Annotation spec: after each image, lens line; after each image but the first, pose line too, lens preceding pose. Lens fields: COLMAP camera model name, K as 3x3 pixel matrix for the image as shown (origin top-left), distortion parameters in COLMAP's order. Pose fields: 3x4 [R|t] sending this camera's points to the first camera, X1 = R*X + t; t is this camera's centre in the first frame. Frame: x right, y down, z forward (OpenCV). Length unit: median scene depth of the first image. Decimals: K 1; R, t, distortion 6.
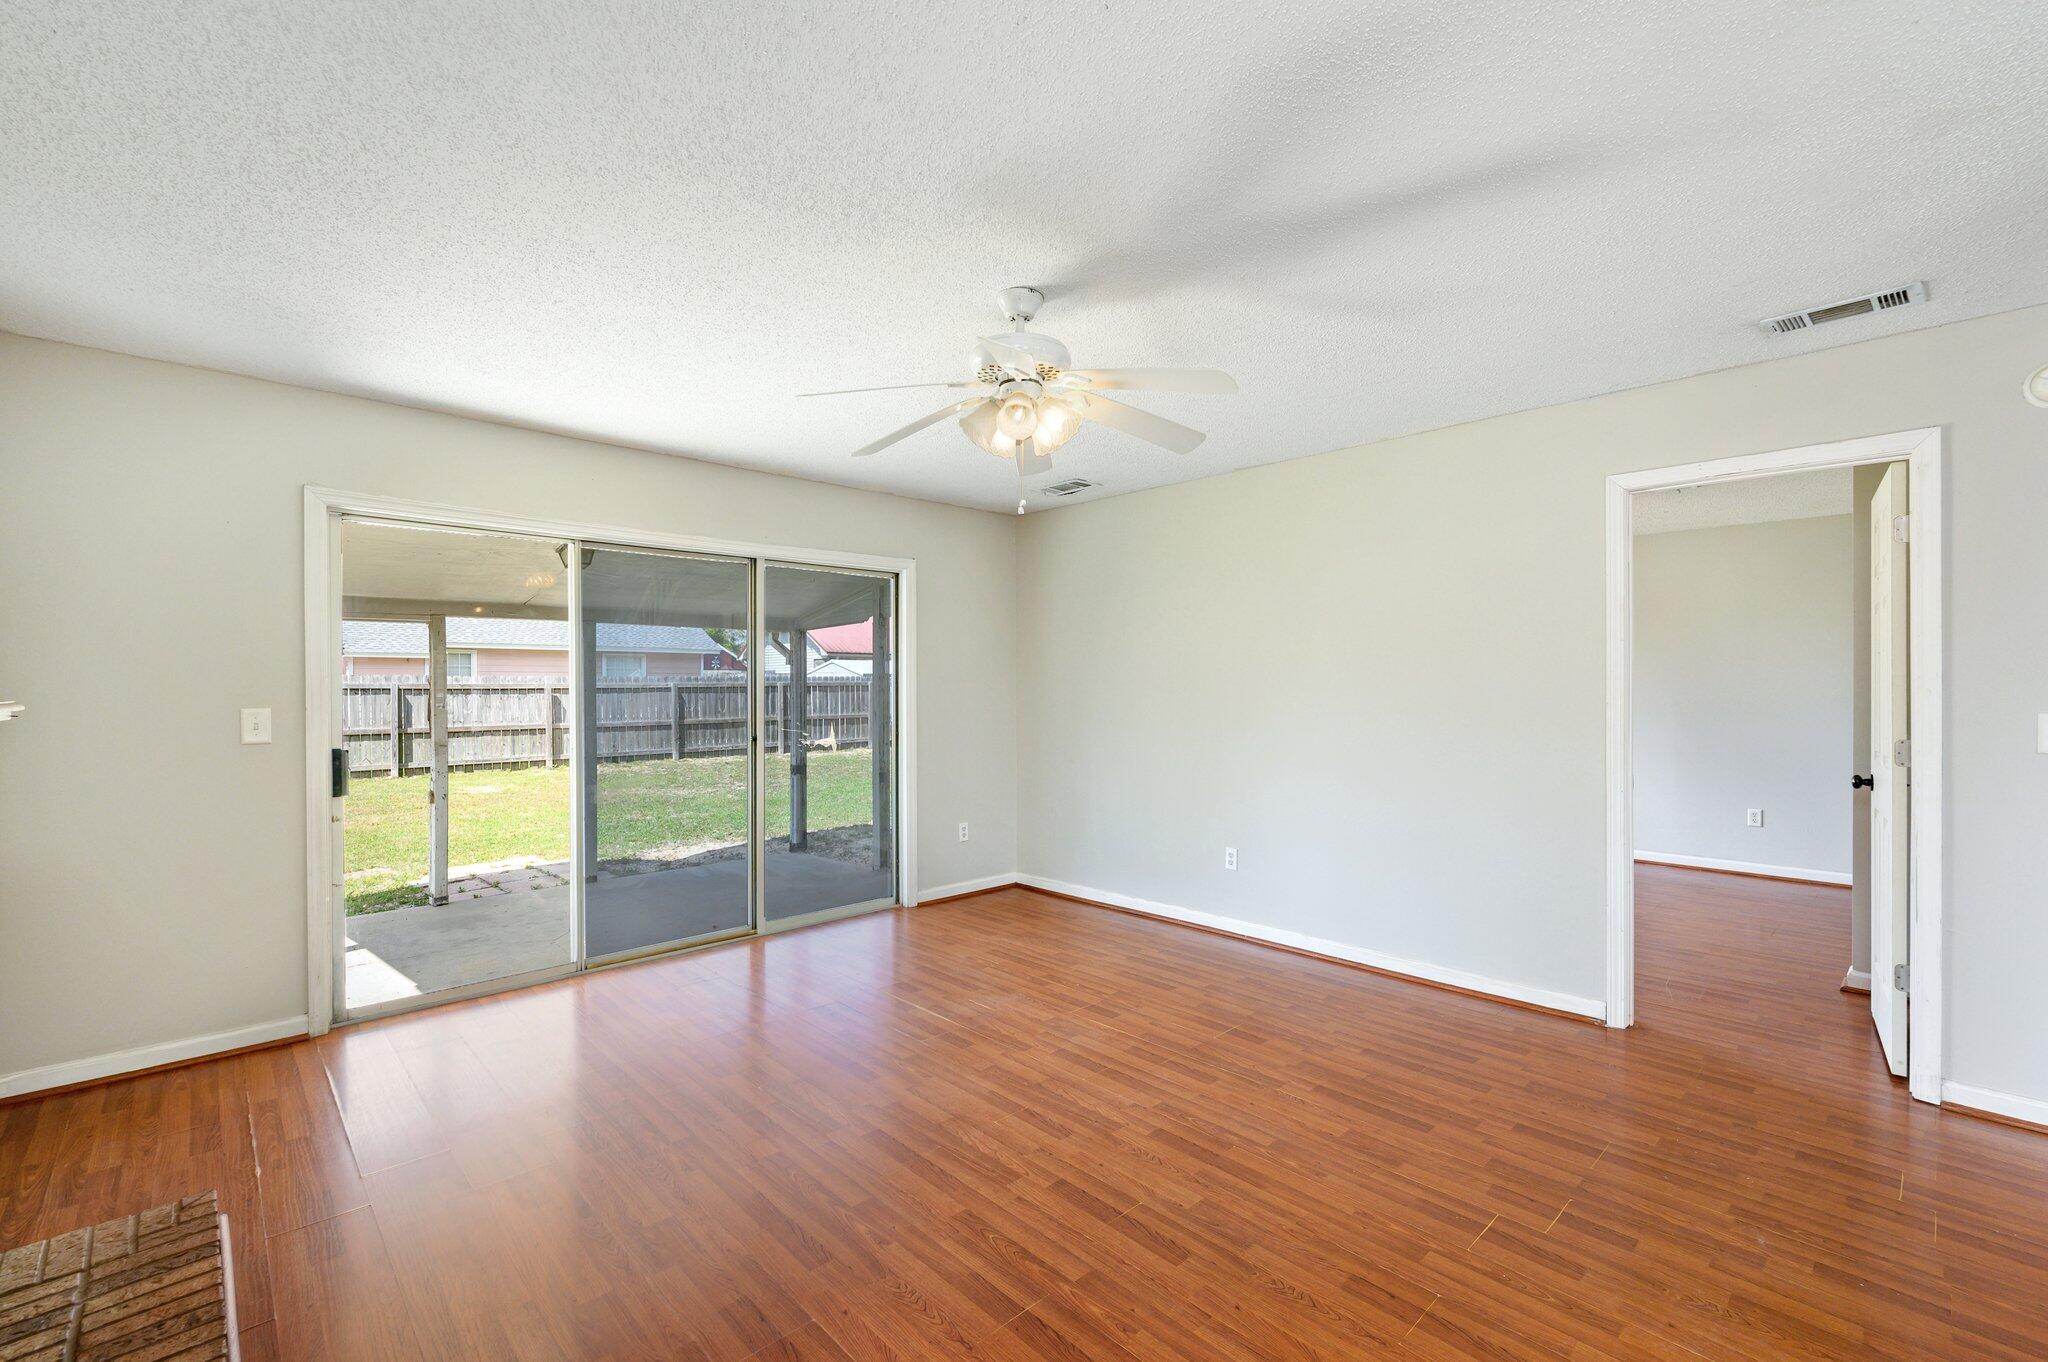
lens RADIAL K [[875.7, 0, 1026.8], [0, 875.7, 691.2], [0, 0, 1]] dist [-0.000238, -0.000007]
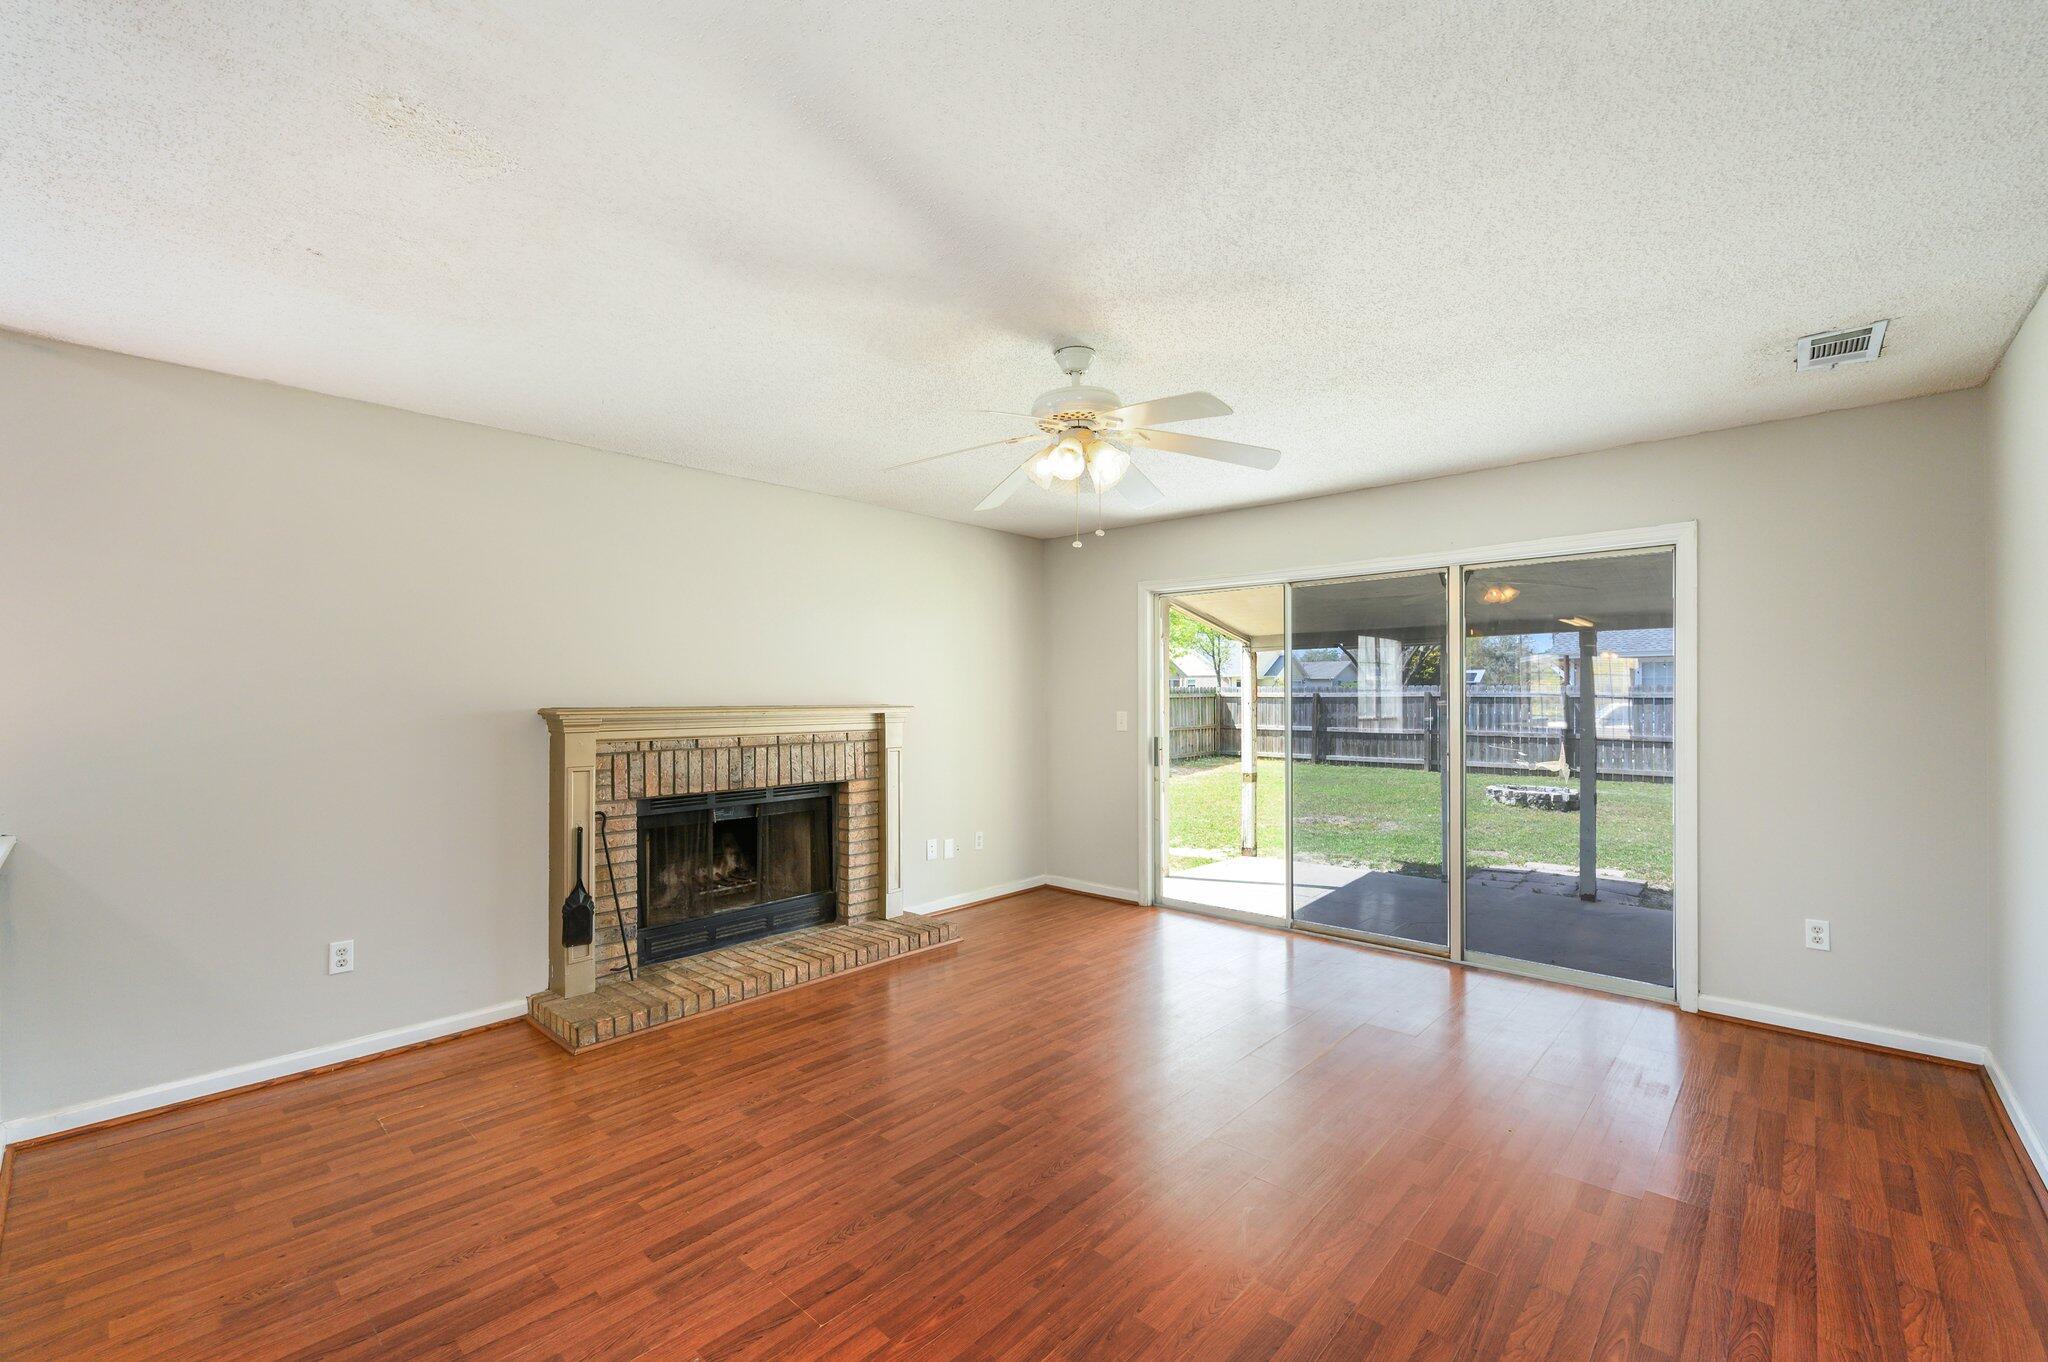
lens RADIAL K [[859.4, 0, 1024.0], [0, 859.4, 681.0], [0, 0, 1]] dist [0.000172, -0.000097]
pose [[0.066277, -0.013092, -0.997715, 0.602494], [-0.001356, 0.999912, -0.013211, -0.012904], [0.997800, 0.002229, 0.066254, 0.474467]]
